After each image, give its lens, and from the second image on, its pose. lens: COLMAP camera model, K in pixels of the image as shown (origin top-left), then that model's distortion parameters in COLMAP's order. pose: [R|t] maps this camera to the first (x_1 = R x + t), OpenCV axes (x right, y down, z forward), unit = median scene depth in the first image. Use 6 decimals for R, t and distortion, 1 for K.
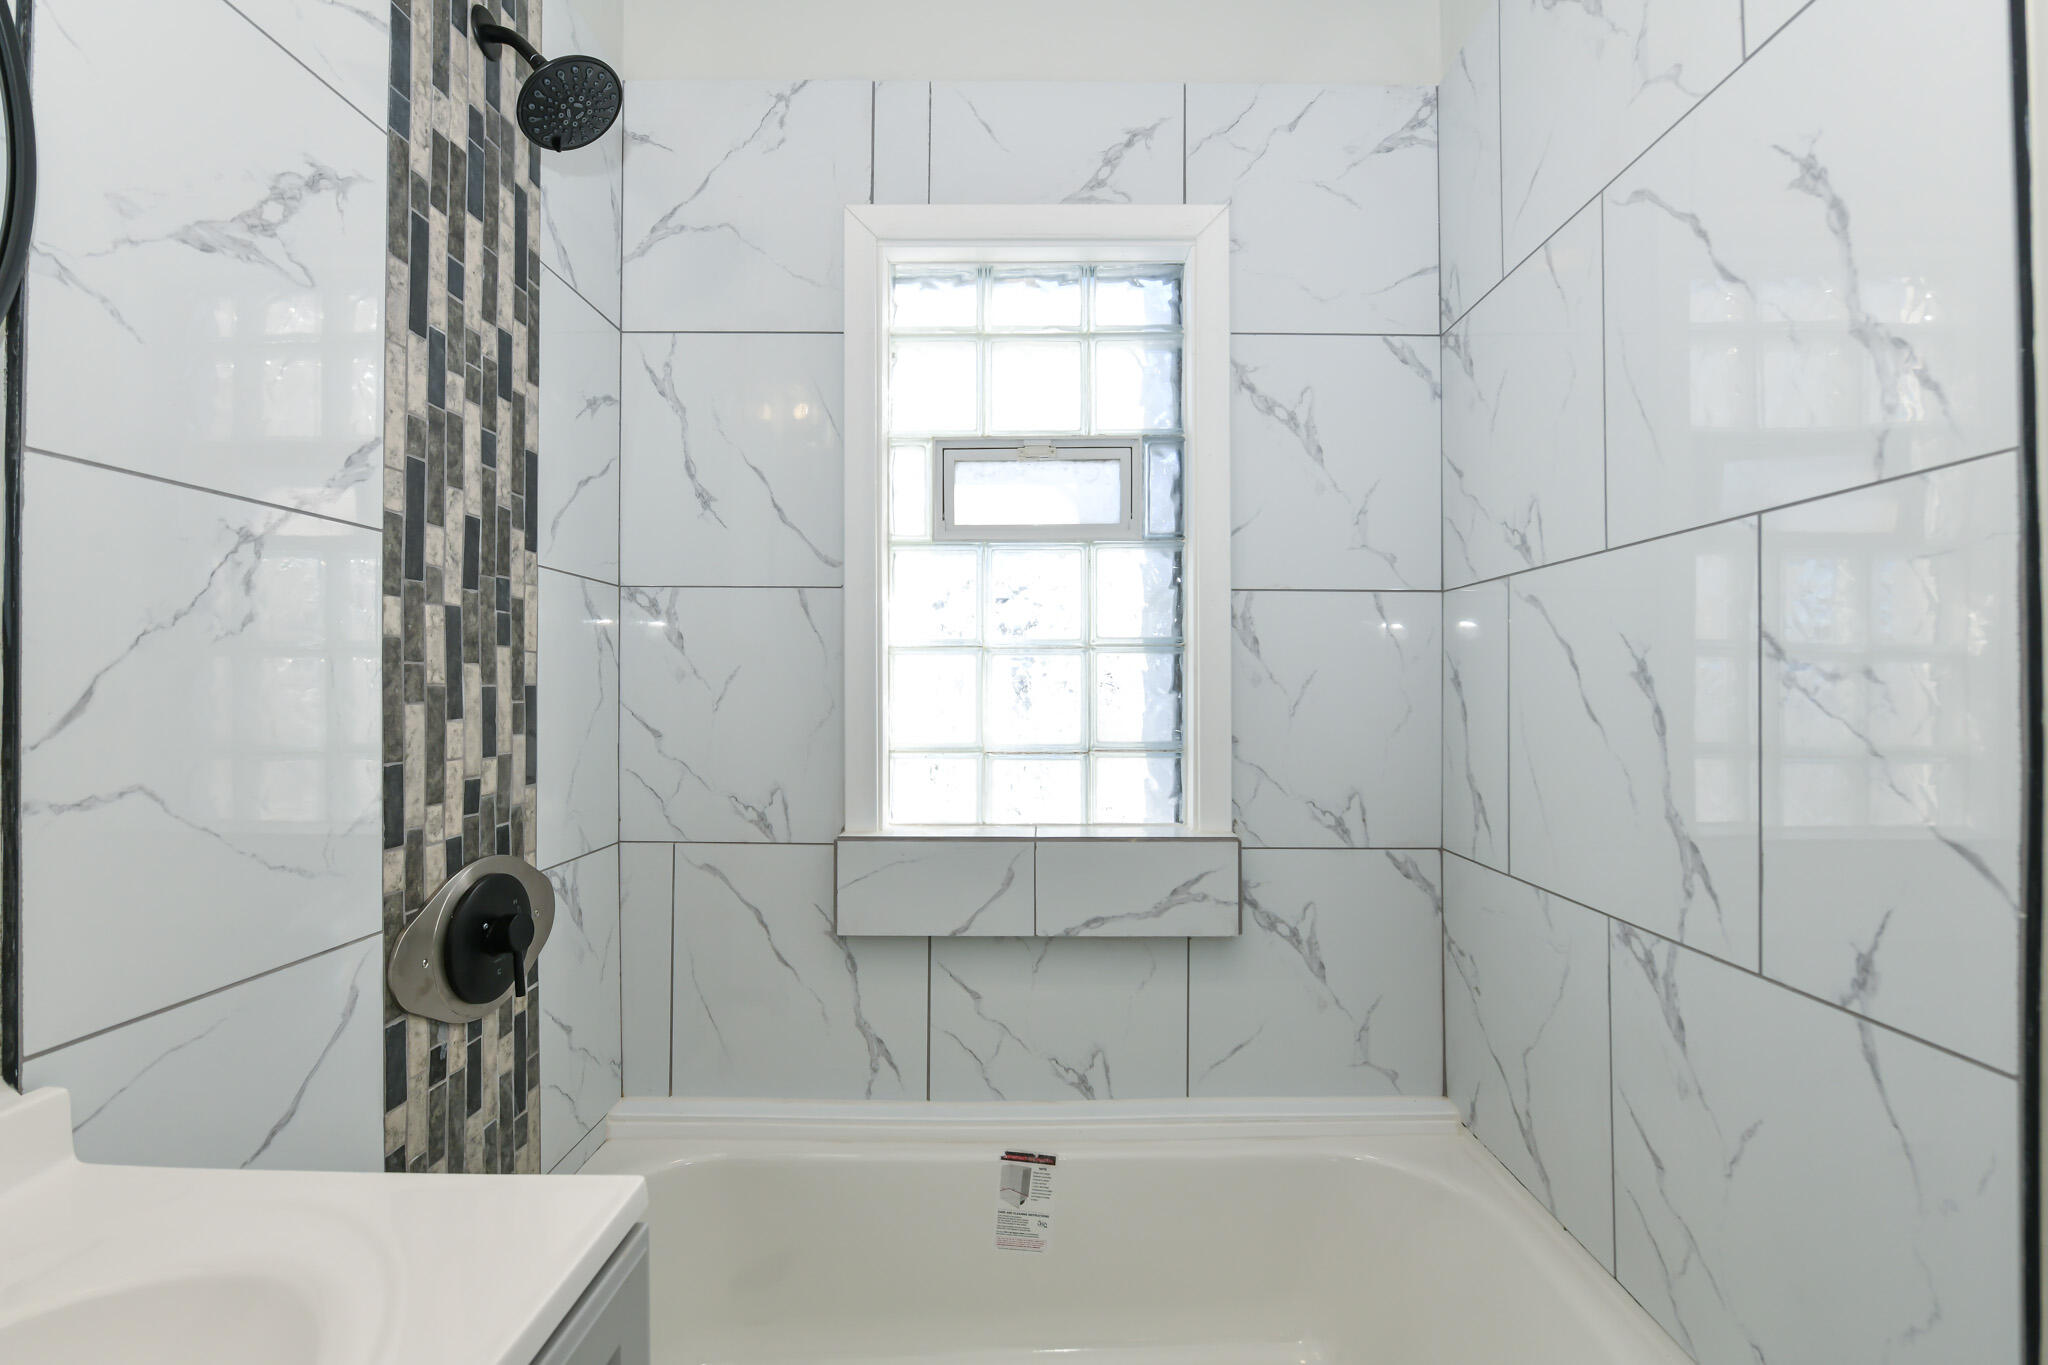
lens RADIAL K [[871.2, 0, 1018.8], [0, 871.2, 685.4], [0, 0, 1]] dist [-0.005293, -0.001279]
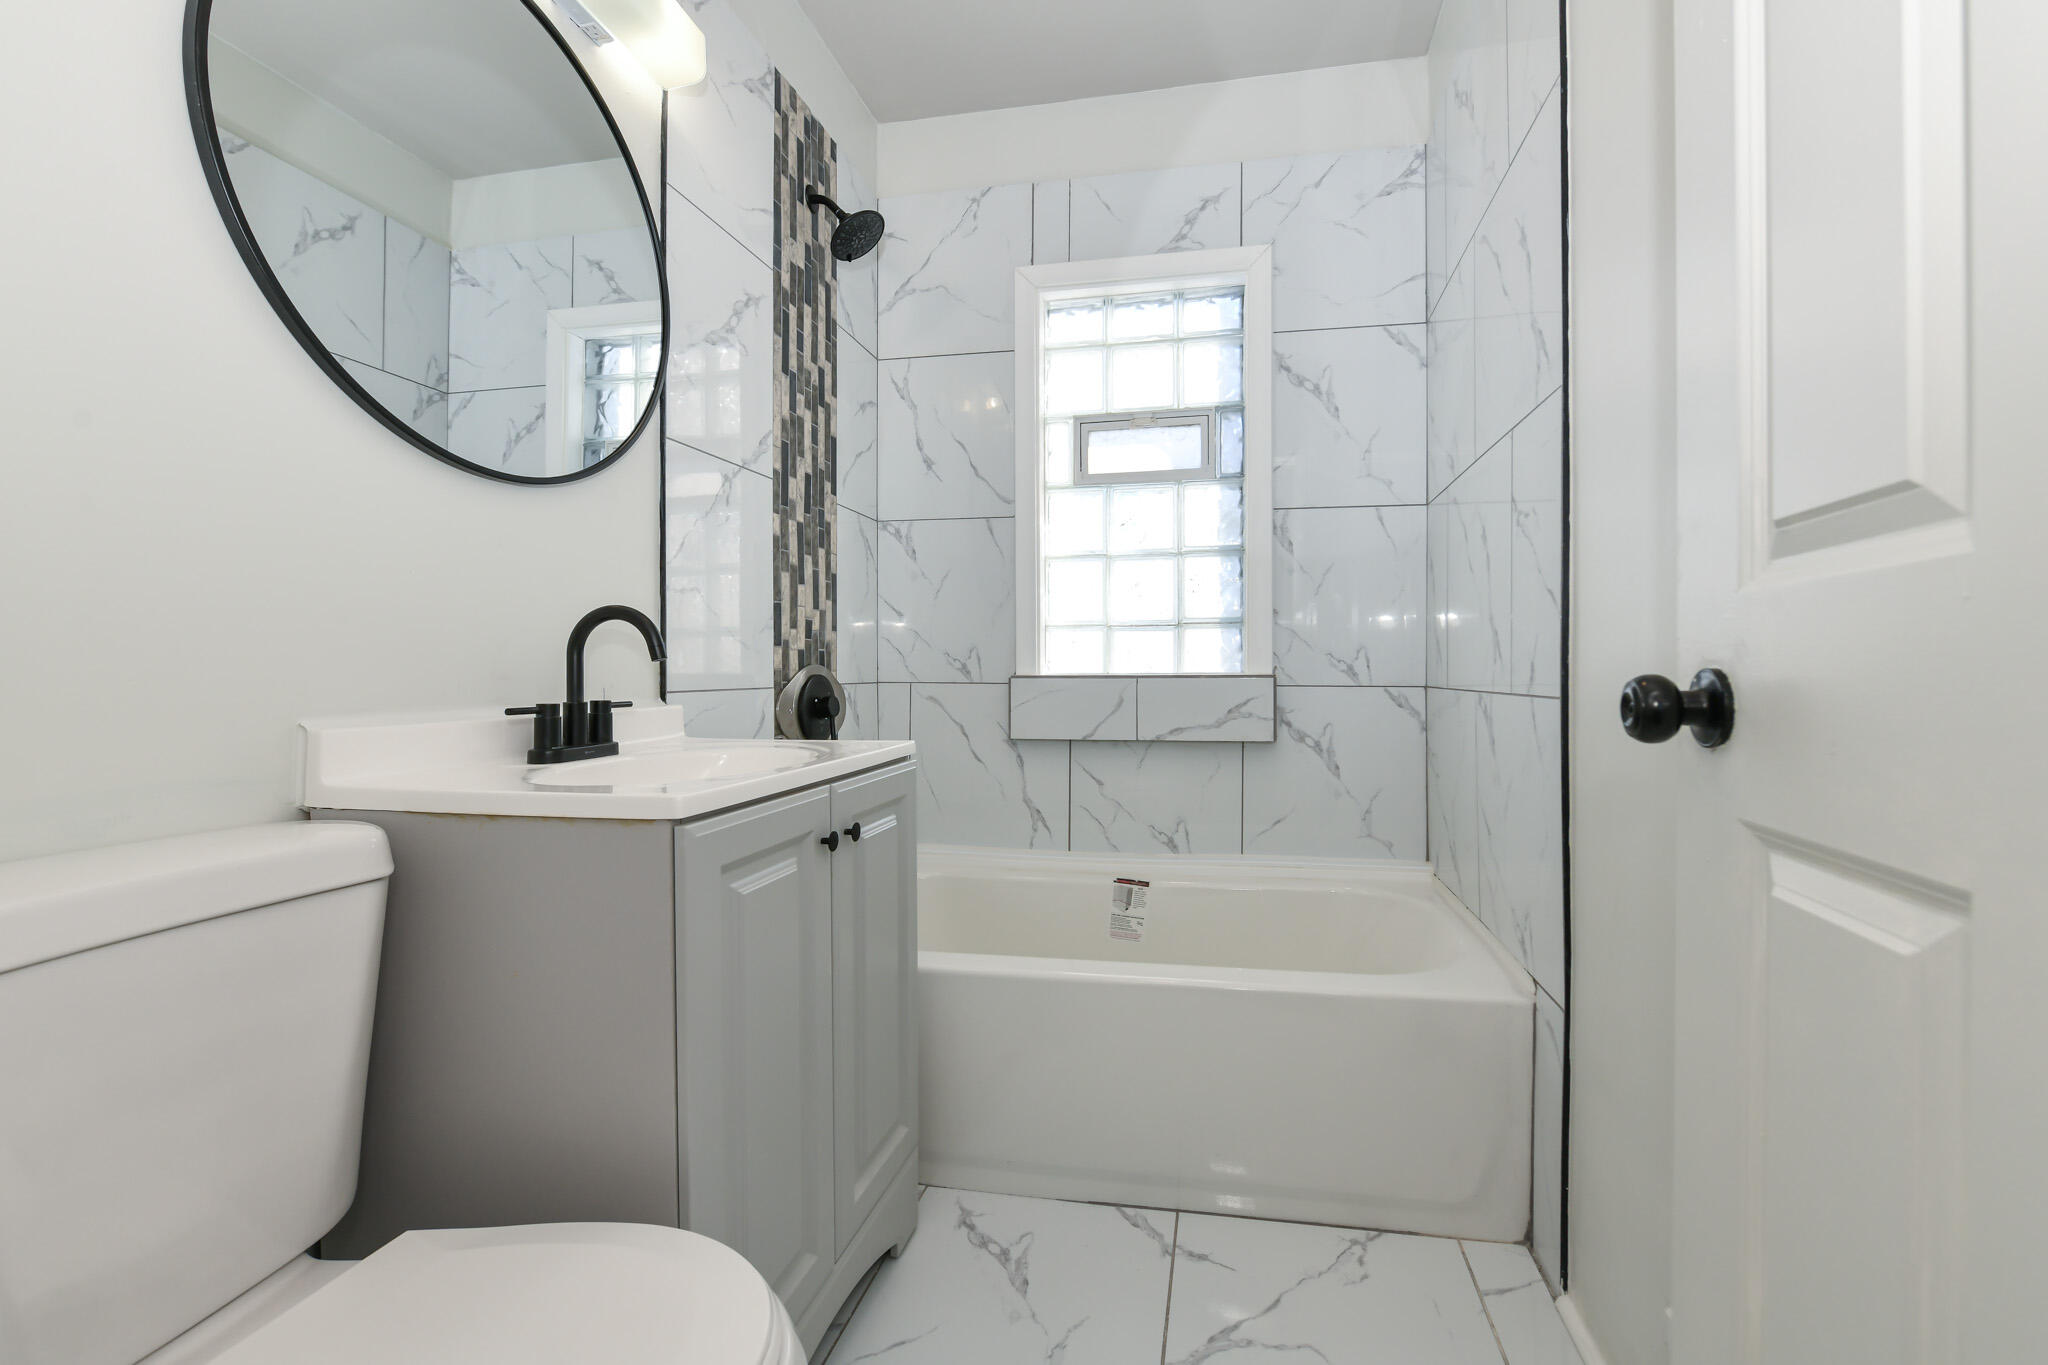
lens RADIAL K [[843.1, 0, 1045.9], [0, 843.1, 673.3], [0, 0, 1]] dist [-0.002415, 0.000185]
pose [[0.981960, 0.001081, -0.189085, 0.137701], [0.001460, 0.999911, 0.013297, 0.147366], [0.189082, -0.013333, 0.981871, -0.467029]]
